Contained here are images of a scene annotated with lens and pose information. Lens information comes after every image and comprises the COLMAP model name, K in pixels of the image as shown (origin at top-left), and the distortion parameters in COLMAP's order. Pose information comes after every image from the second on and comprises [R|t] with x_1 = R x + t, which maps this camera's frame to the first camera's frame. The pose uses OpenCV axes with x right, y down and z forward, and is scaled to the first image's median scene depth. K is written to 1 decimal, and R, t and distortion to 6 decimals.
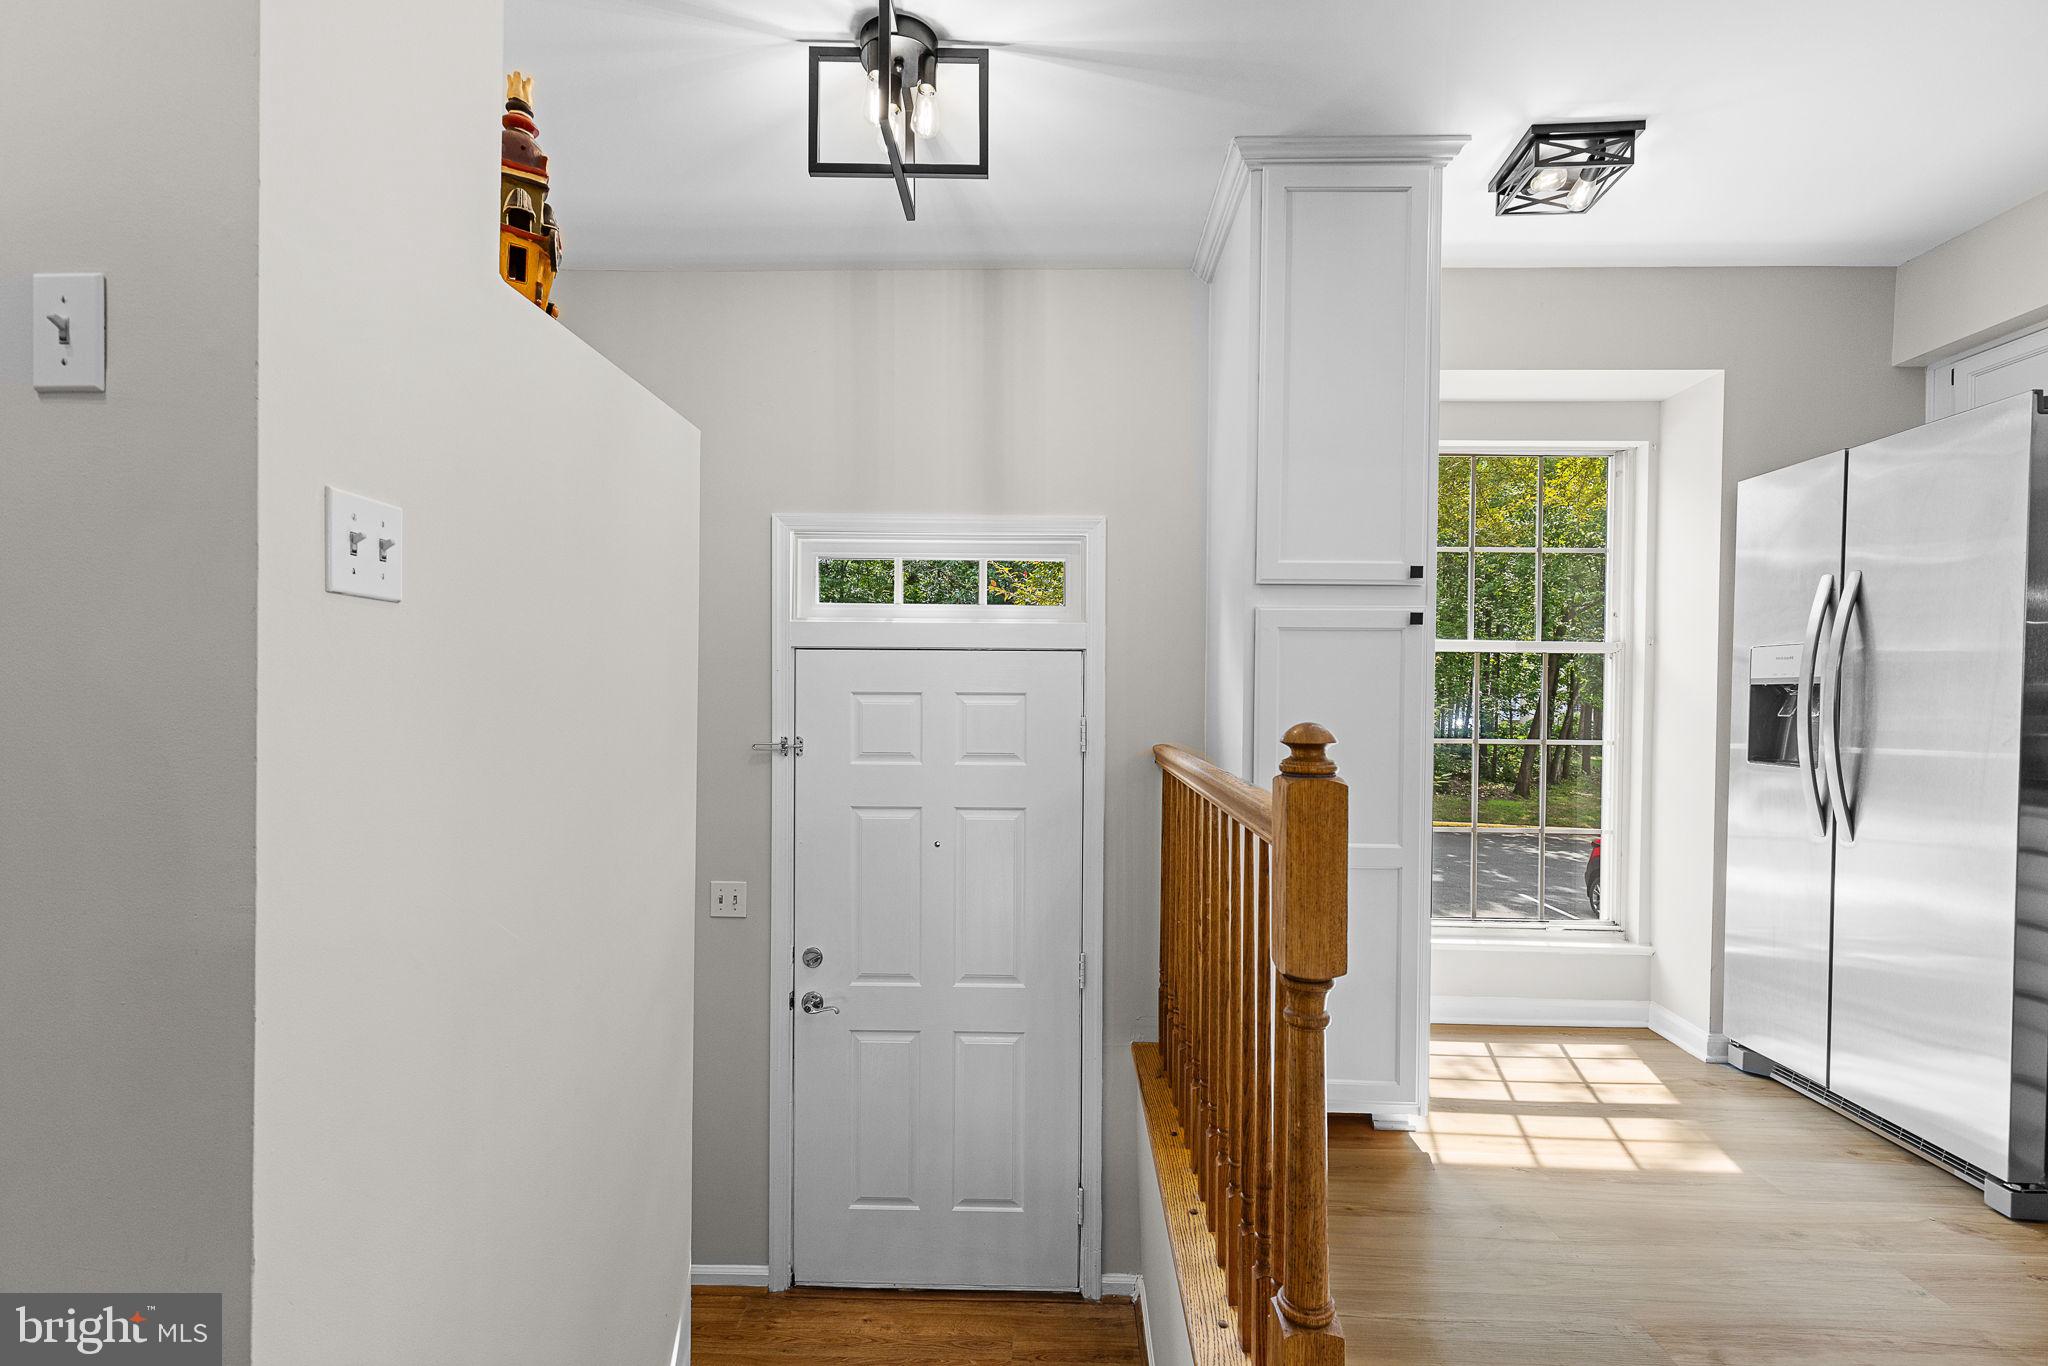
lens RADIAL K [[918.7, 0, 1030.8], [0, 918.7, 704.0], [0, 0, 1]] dist [0.003173, -0.000782]
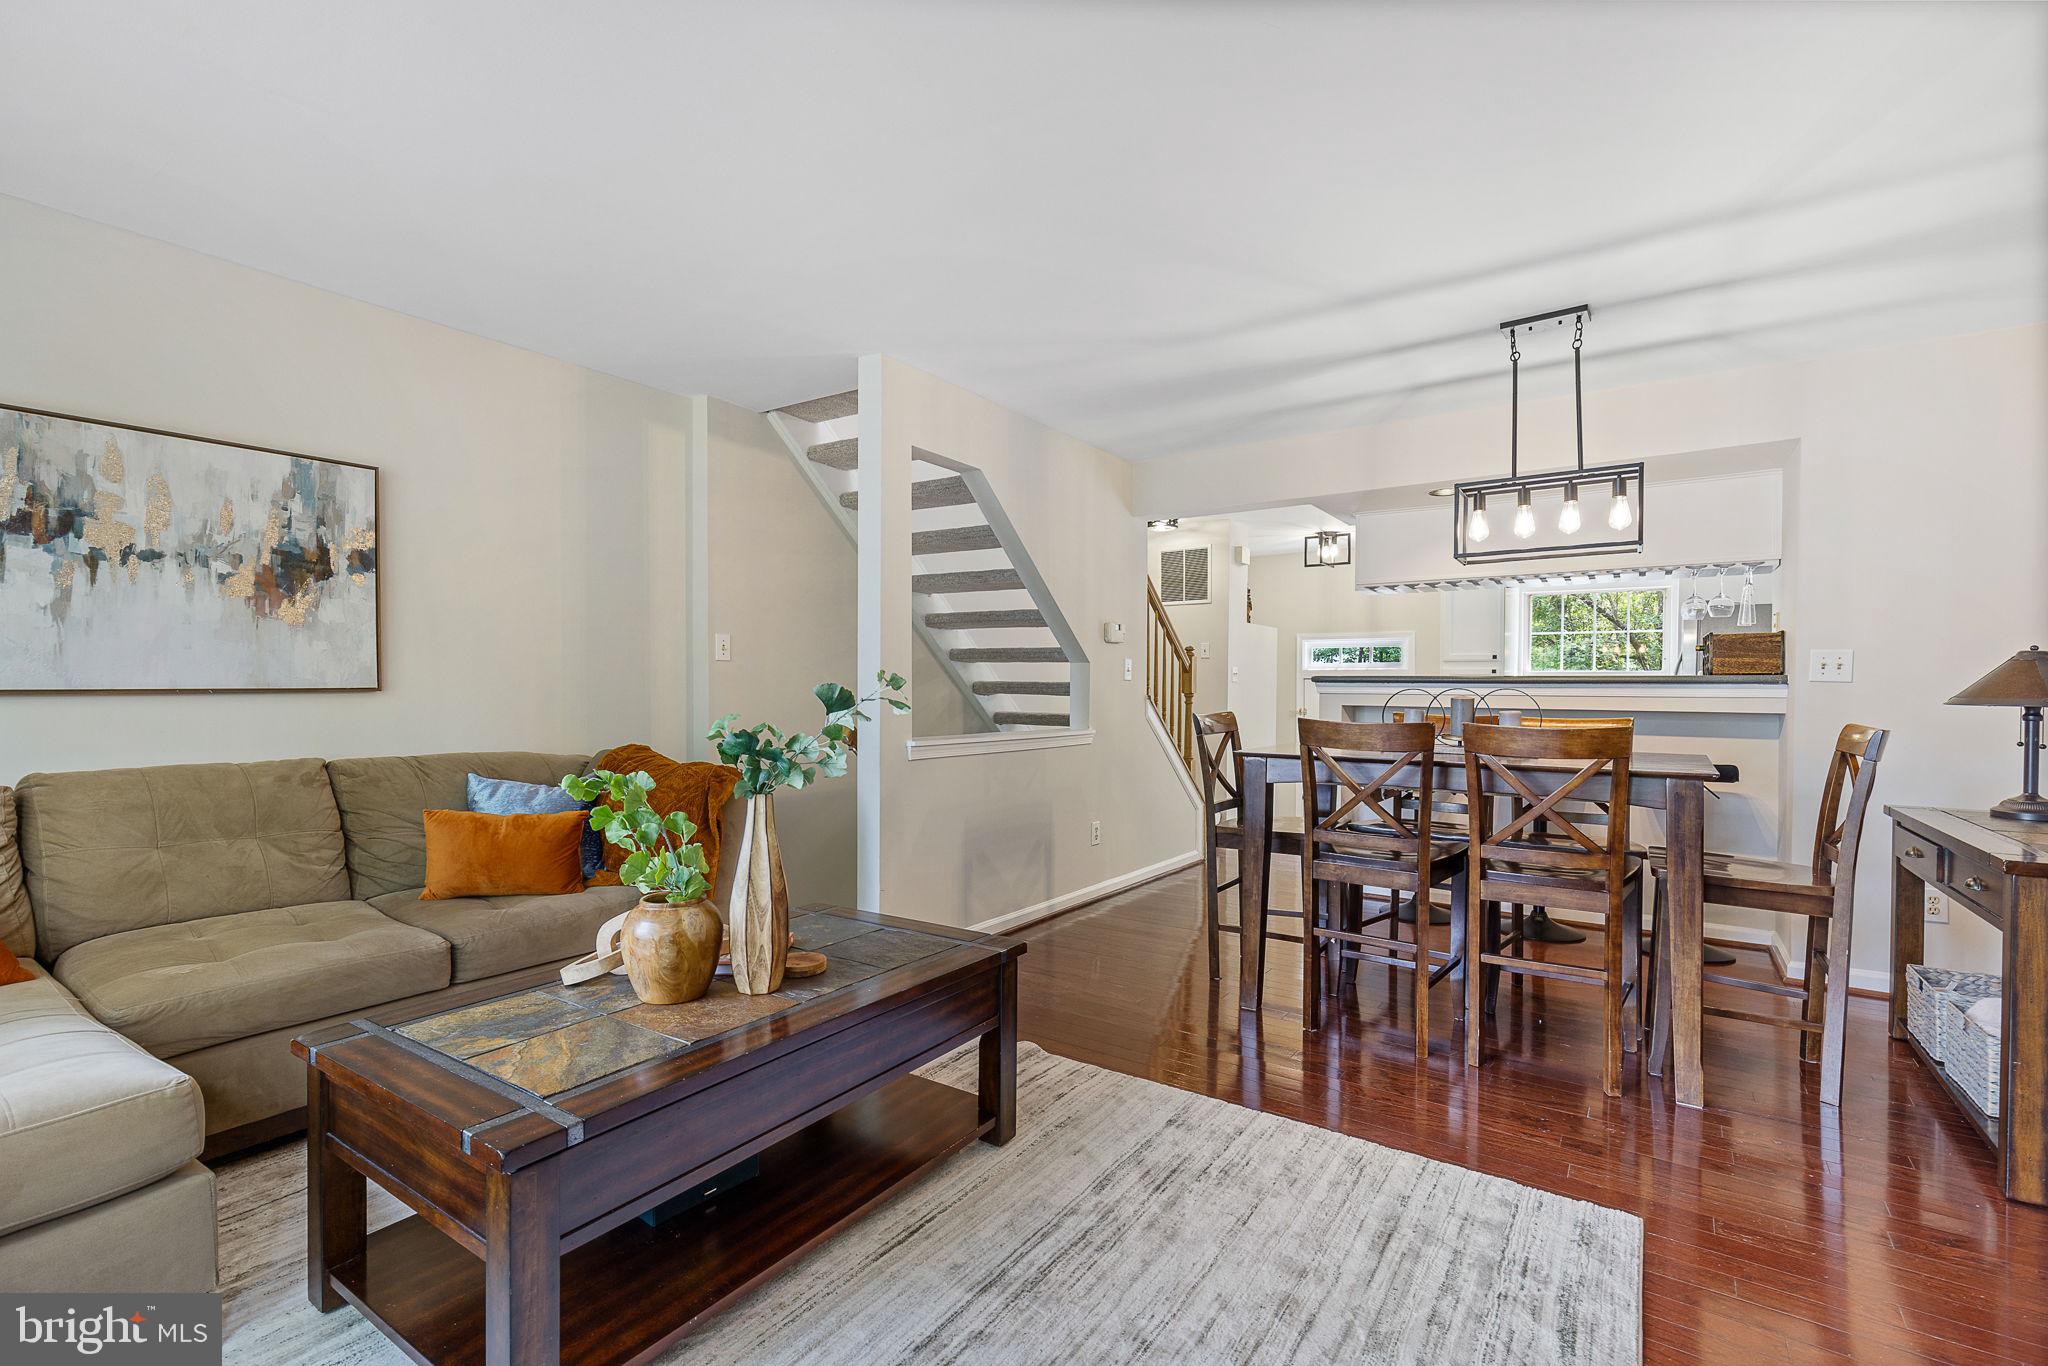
lens RADIAL K [[918.7, 0, 1021.6], [0, 918.7, 698.7], [0, 0, 1]] dist [0.003173, -0.000782]
pose [[0.838419, -0.002229, -0.545021, 0.618824], [0.001364, 0.999997, -0.001992, 0.007822], [0.545024, 0.000927, 0.838420, -2.074507]]
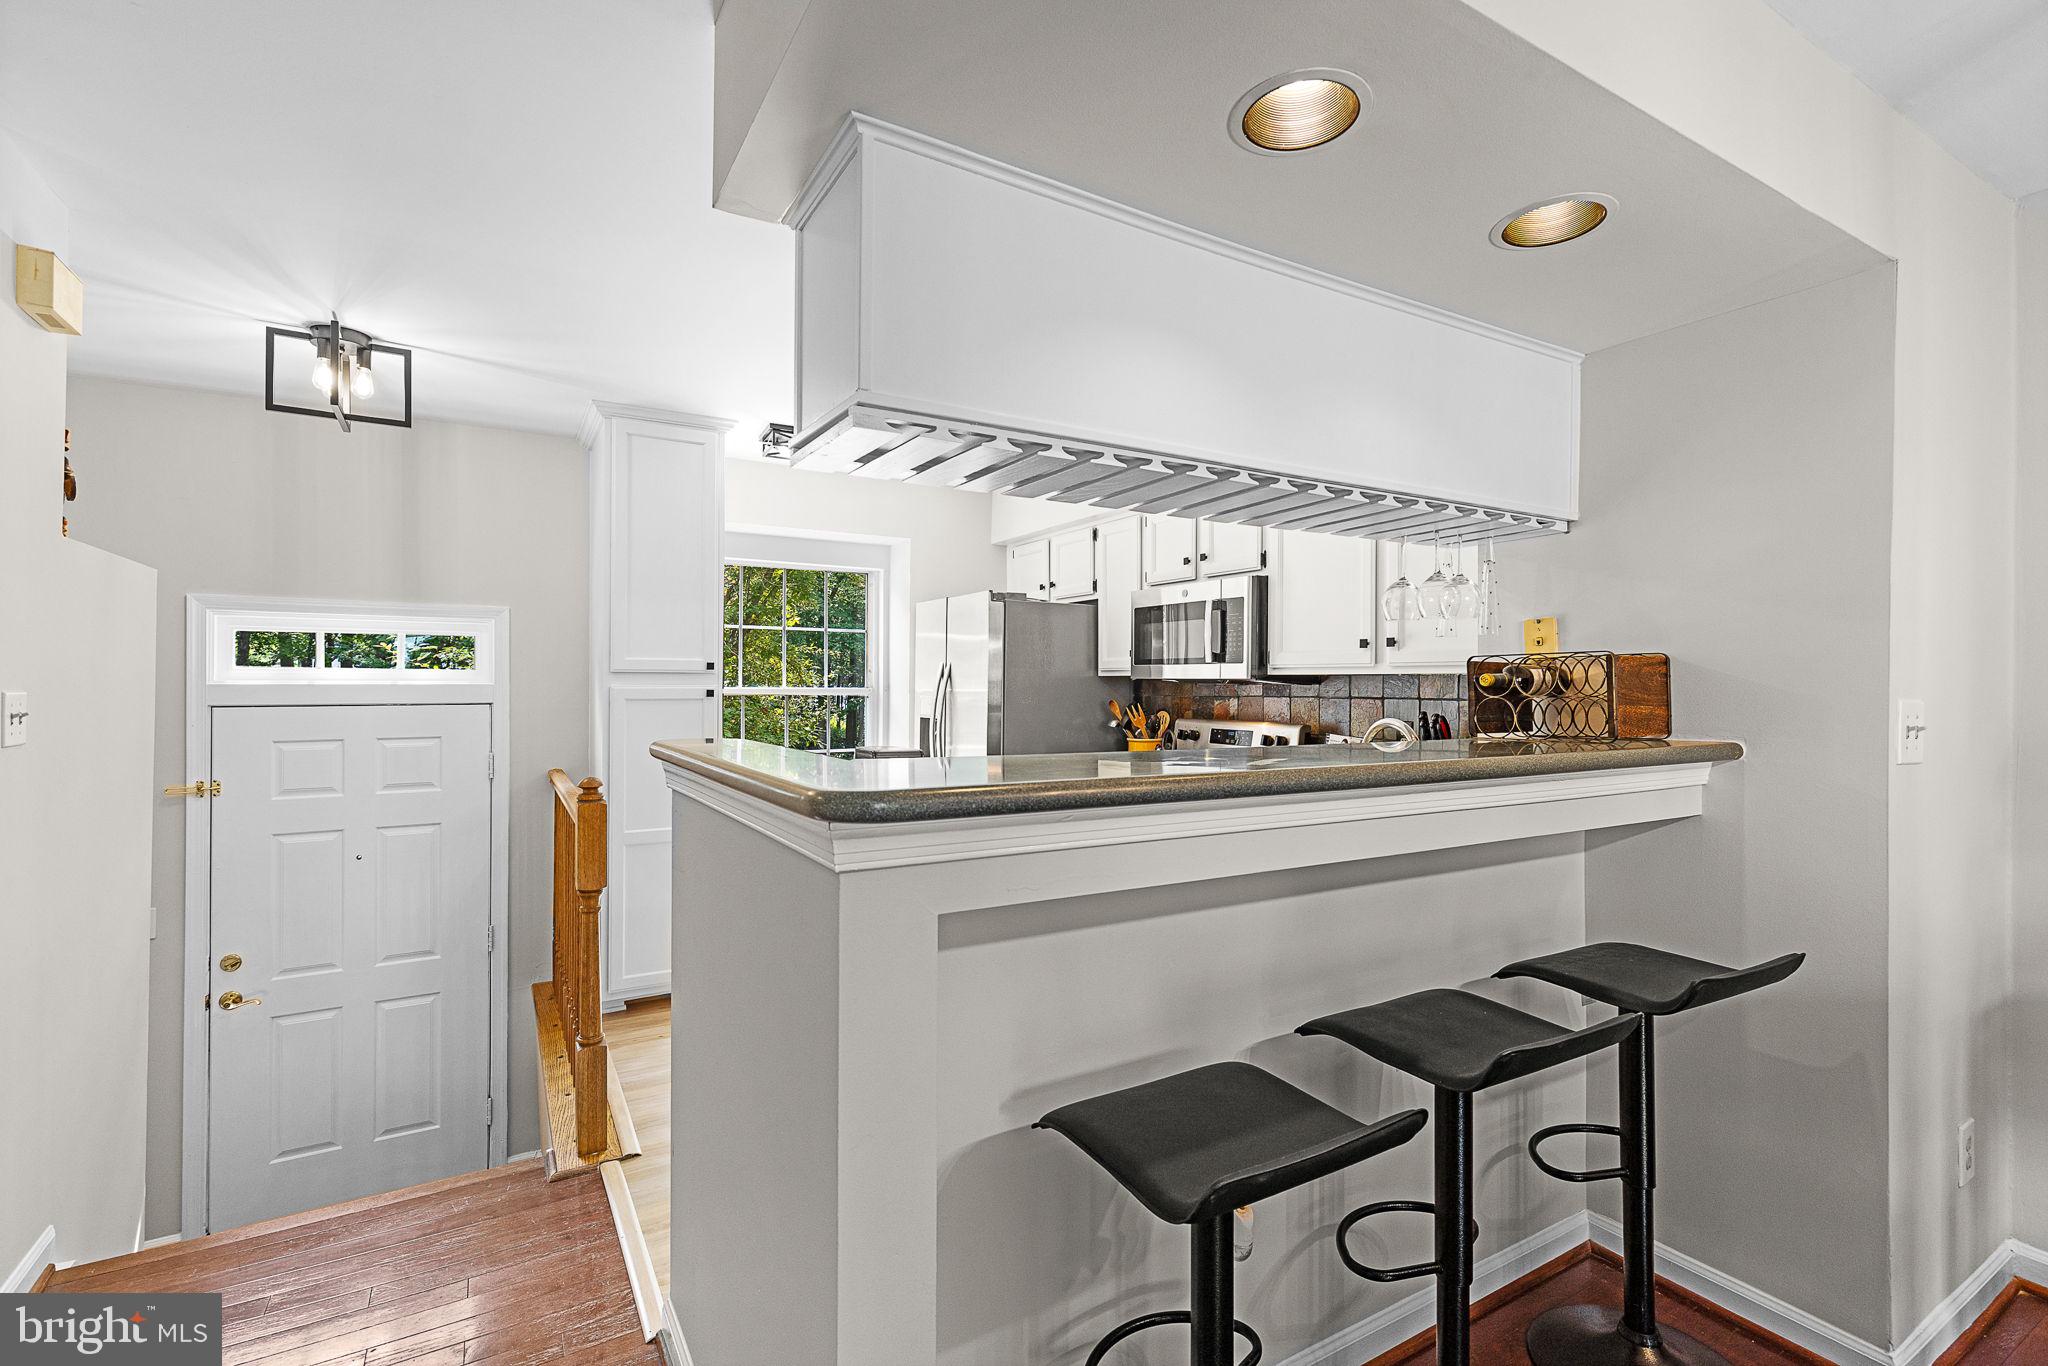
lens RADIAL K [[918.7, 0, 1031.7], [0, 918.7, 672.0], [0, 0, 1]] dist [0.003173, -0.000782]
pose [[0.844140, -0.002651, 0.536117, 0.003129], [0.011814, 0.999837, -0.013658, -0.079403], [-0.535993, 0.017863, 0.844033, -0.609459]]
